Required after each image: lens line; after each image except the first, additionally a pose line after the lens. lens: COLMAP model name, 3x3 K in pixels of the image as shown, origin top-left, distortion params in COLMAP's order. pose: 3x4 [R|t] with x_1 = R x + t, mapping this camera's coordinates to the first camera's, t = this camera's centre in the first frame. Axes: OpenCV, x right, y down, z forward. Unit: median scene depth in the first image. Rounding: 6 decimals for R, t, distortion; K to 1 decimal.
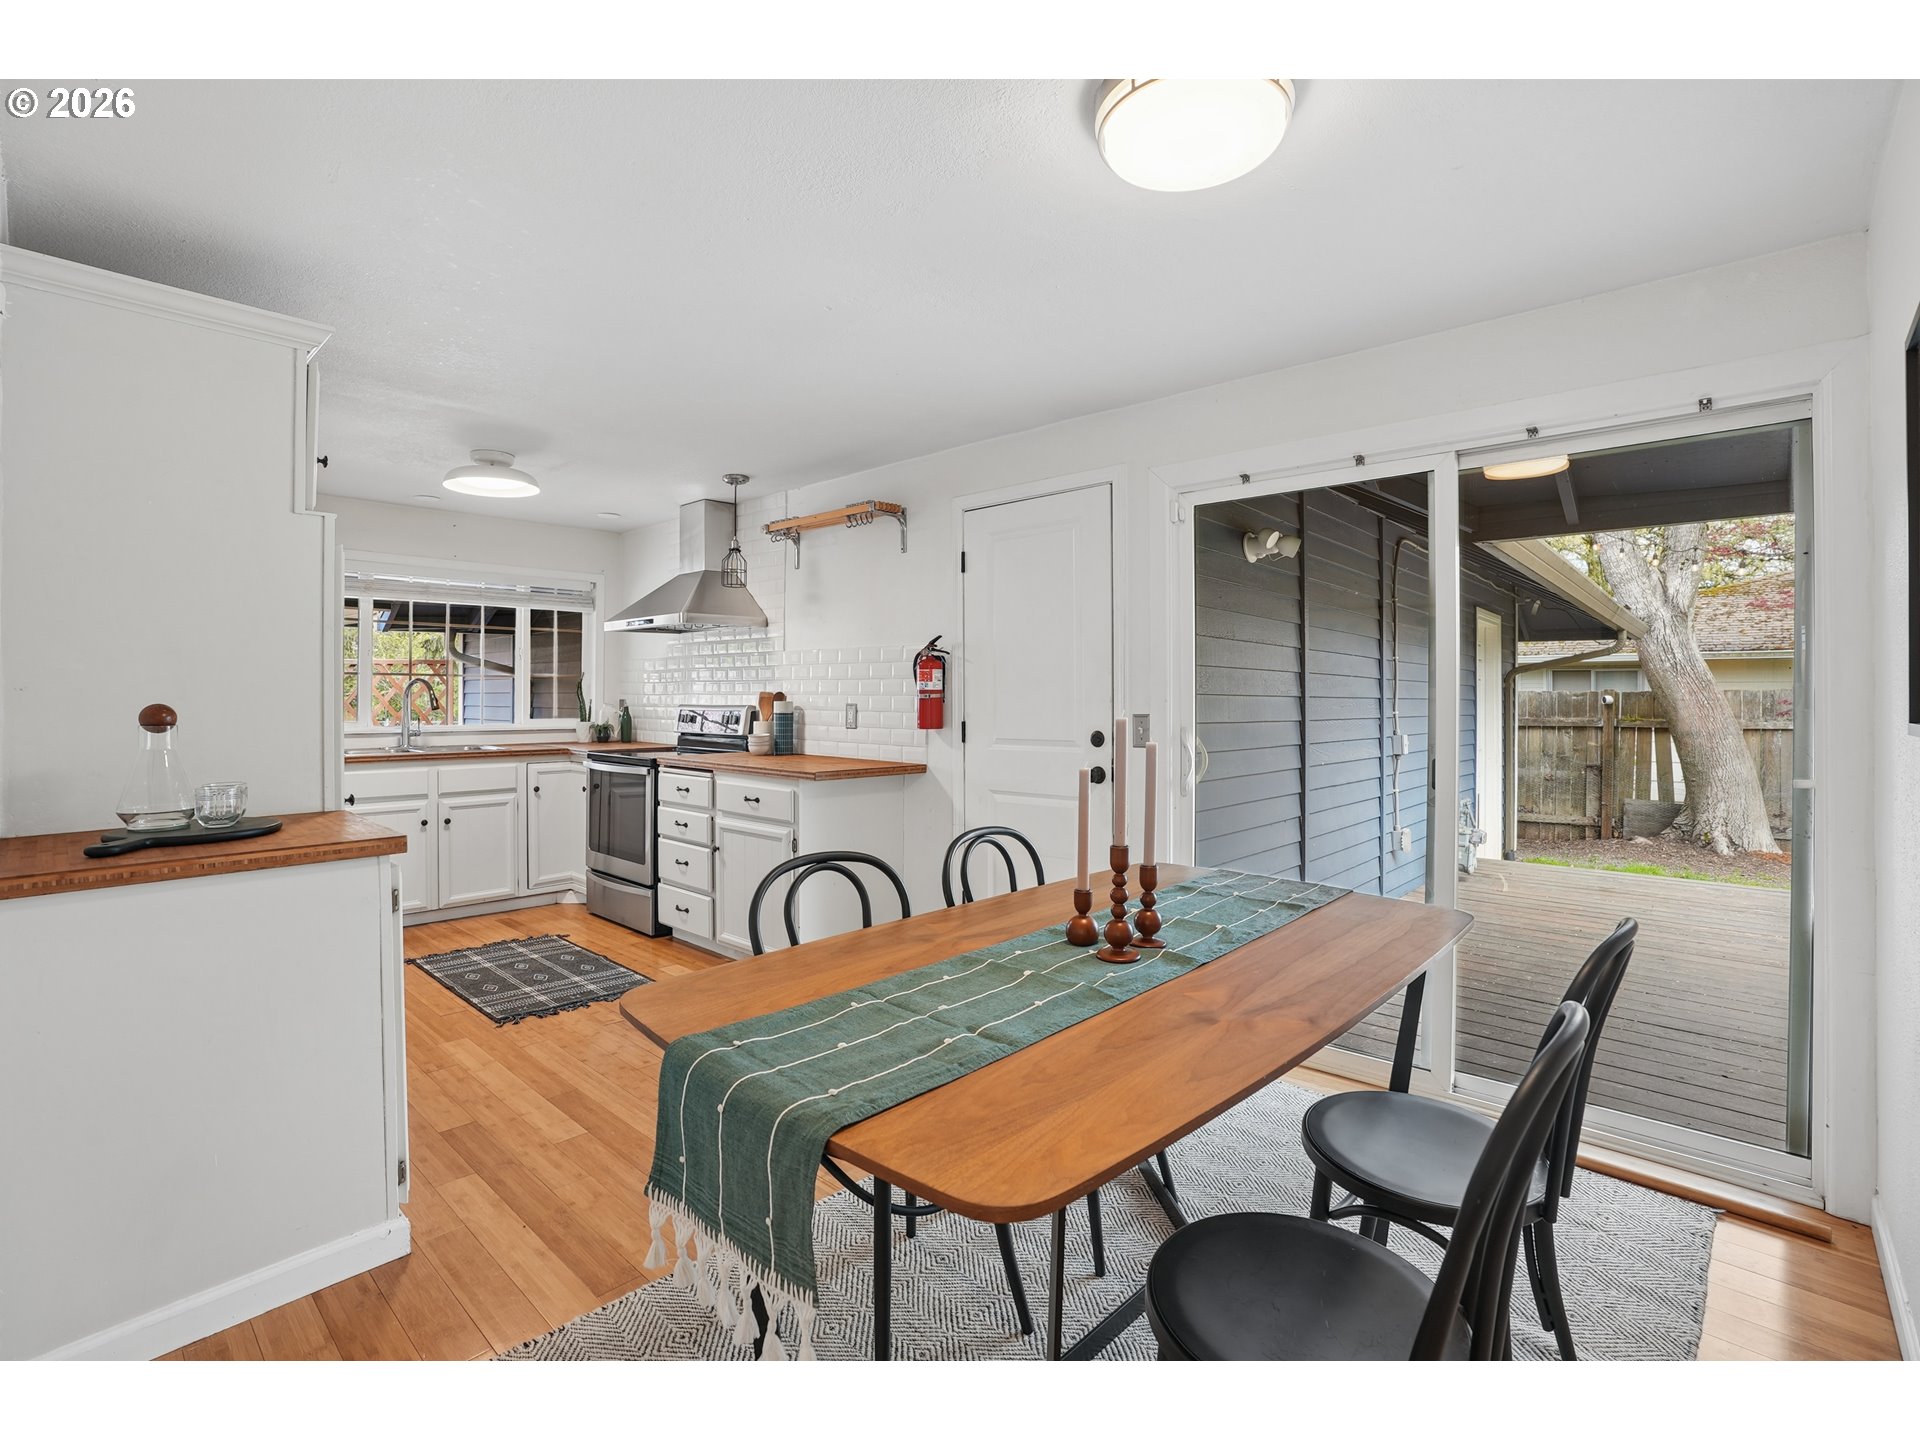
lens RADIAL K [[889.0, 0, 975.3], [0, 889.0, 679.5], [0, 0, 1]] dist [-0.022322, 0.000089]
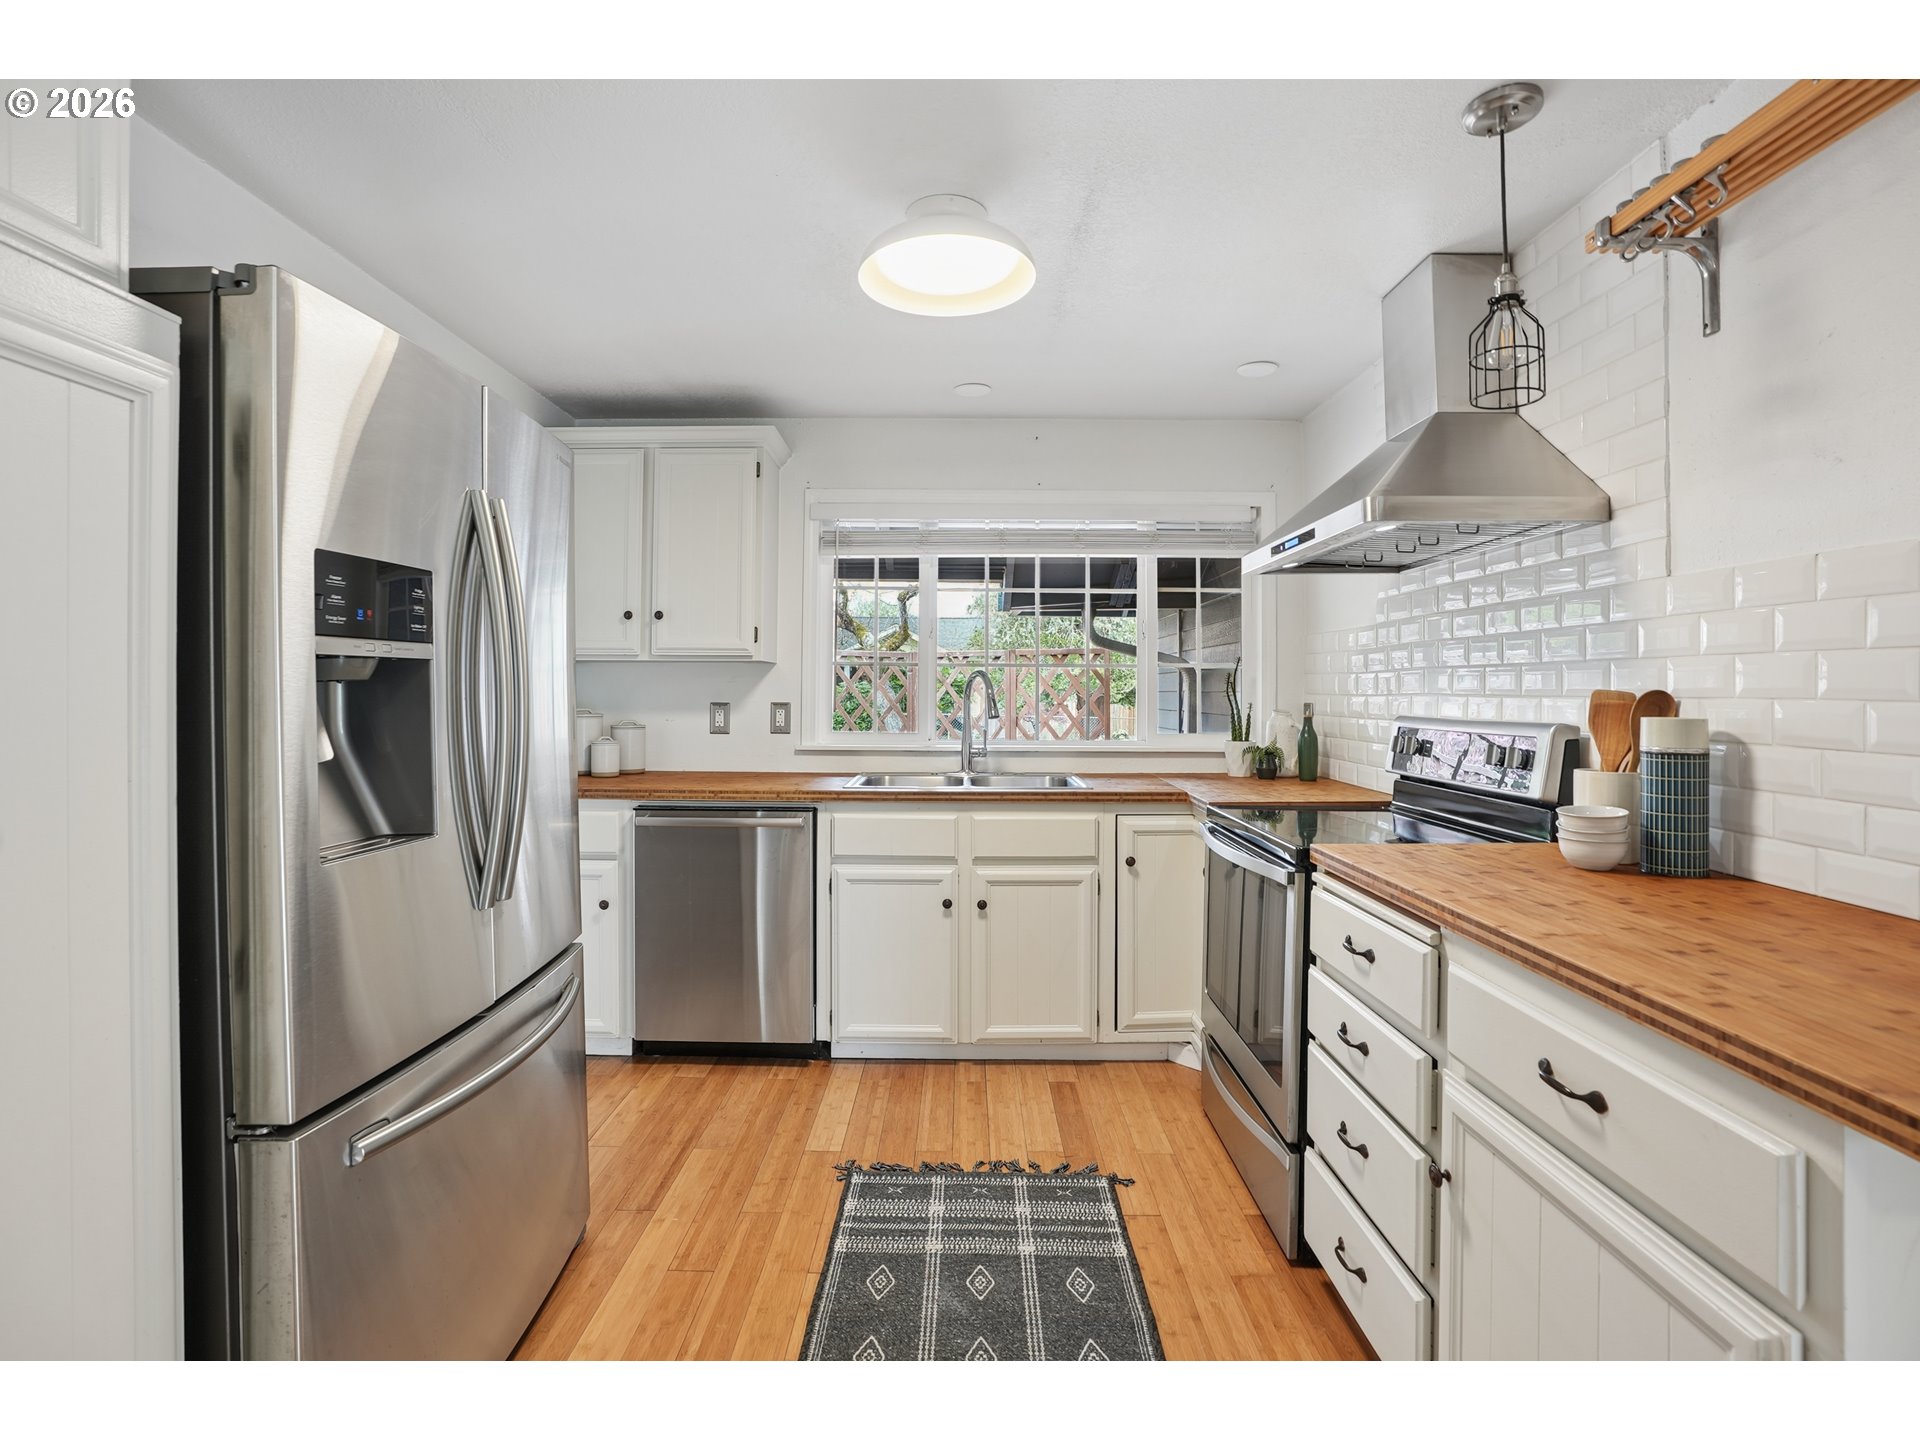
lens RADIAL K [[889.0, 0, 975.3], [0, 889.0, 679.5], [0, 0, 1]] dist [-0.022322, 0.000089]
pose [[0.667189, -0.009074, -0.744833, -0.137961], [0.011395, 0.999933, -0.001975, 0.007182], [0.744801, -0.007170, 0.667248, 0.550883]]
